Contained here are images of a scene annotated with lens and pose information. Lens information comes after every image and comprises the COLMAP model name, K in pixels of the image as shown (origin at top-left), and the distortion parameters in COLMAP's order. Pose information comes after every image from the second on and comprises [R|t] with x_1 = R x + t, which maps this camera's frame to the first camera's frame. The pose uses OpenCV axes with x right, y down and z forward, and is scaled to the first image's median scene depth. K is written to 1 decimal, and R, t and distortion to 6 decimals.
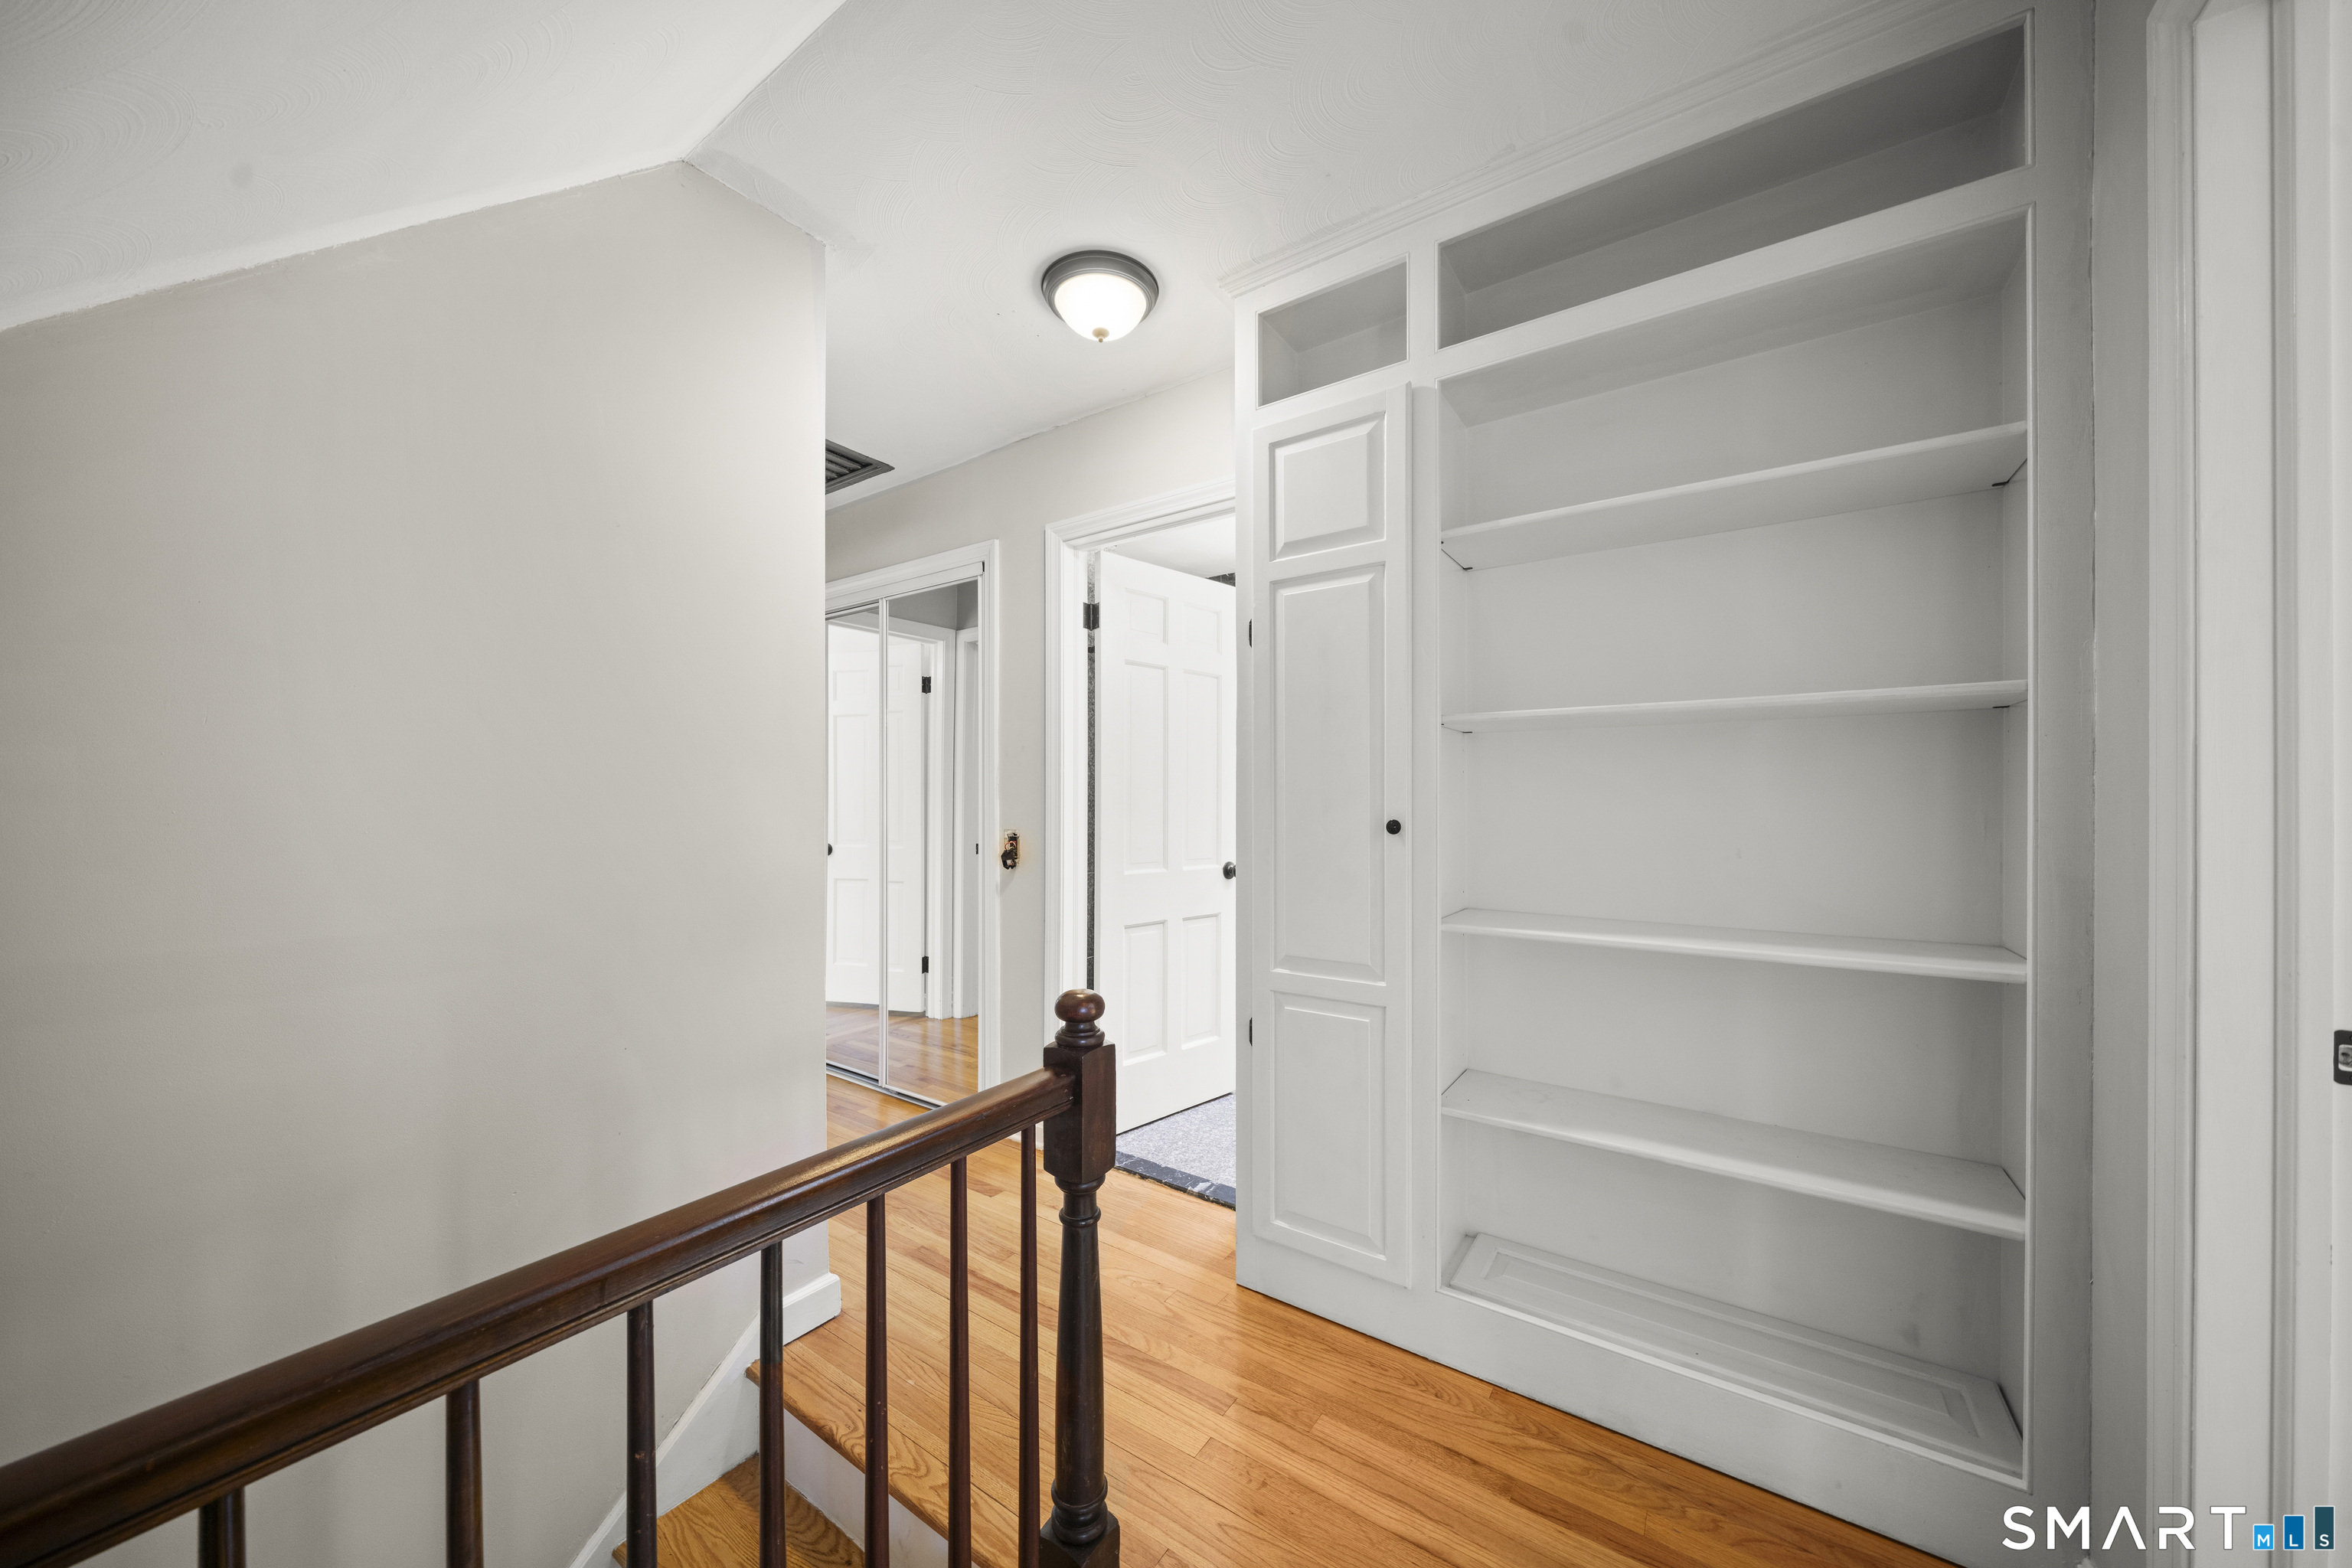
lens RADIAL K [[818.1, 0, 1165.1], [0, 818.1, 794.2], [0, 0, 1]] dist [-0.004138, -0.000188]
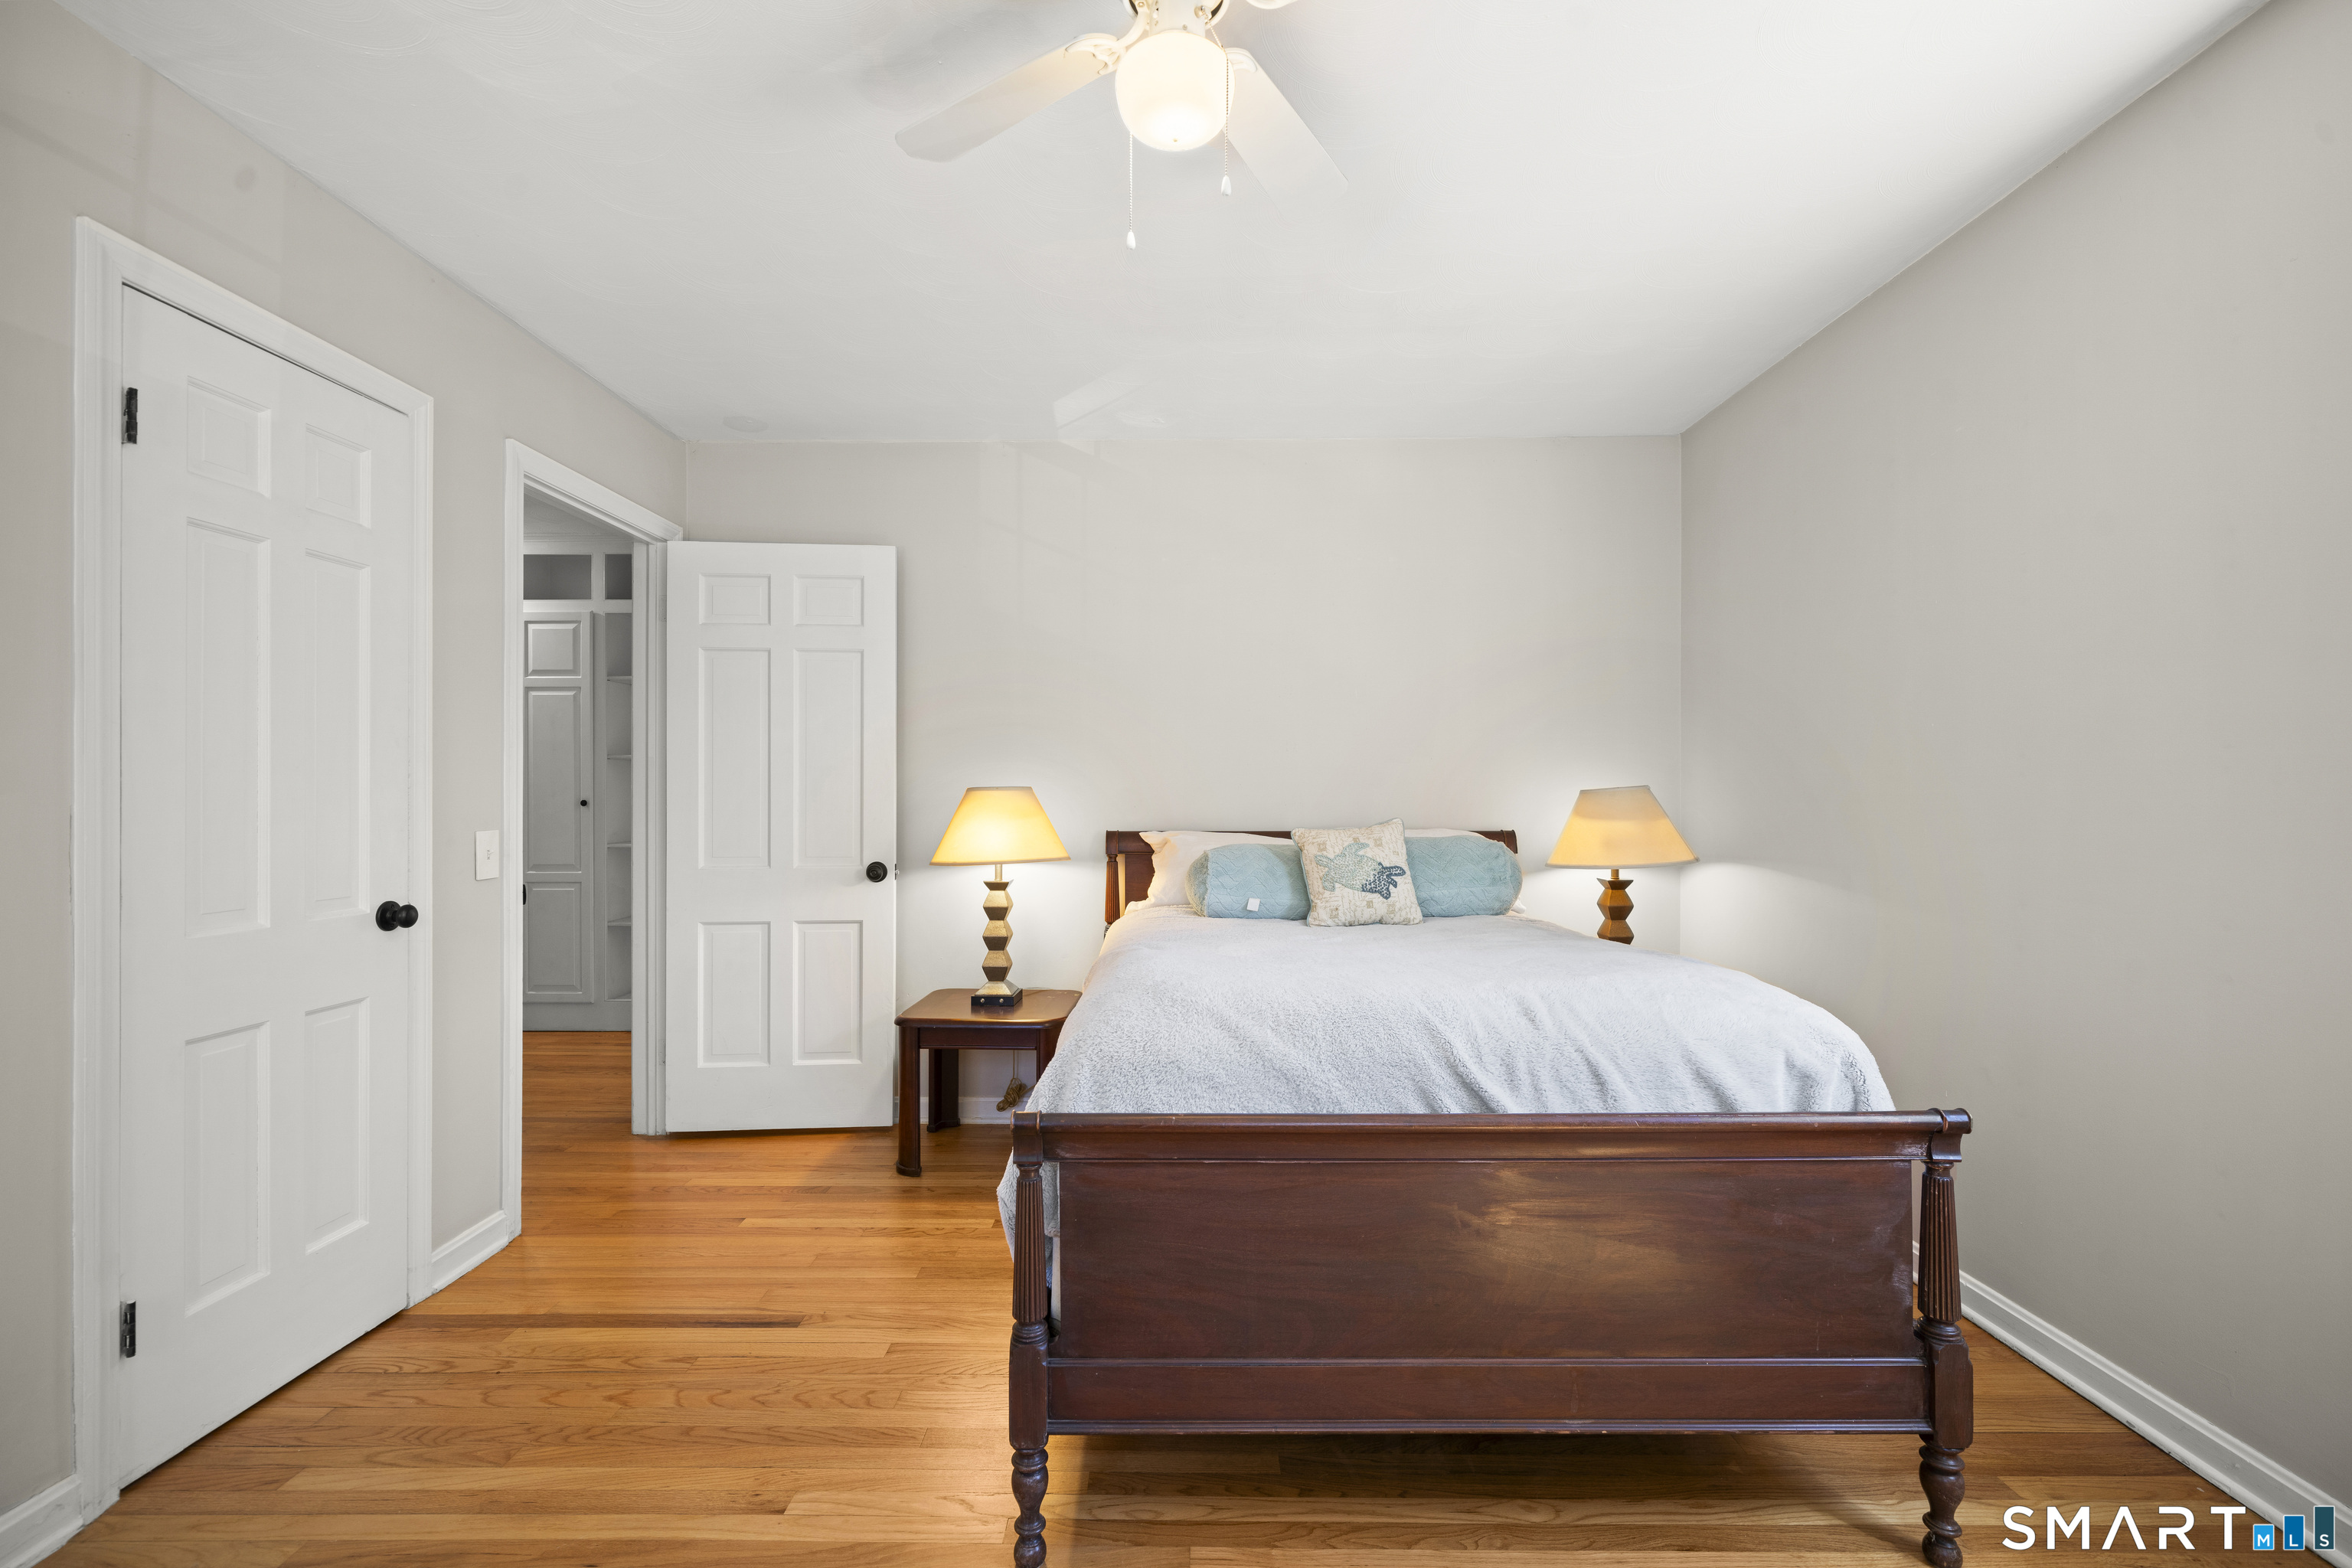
lens RADIAL K [[1003.6, 0, 1183.9], [0, 1003.6, 790.1], [0, 0, 1]] dist [-0.001686, 0.000916]
pose [[0.828876, -0.000567, 0.559432, 0.096377], [-0.001339, 0.999995, 0.002998, -0.005918], [-0.559430, -0.003234, 0.828871, -2.242852]]
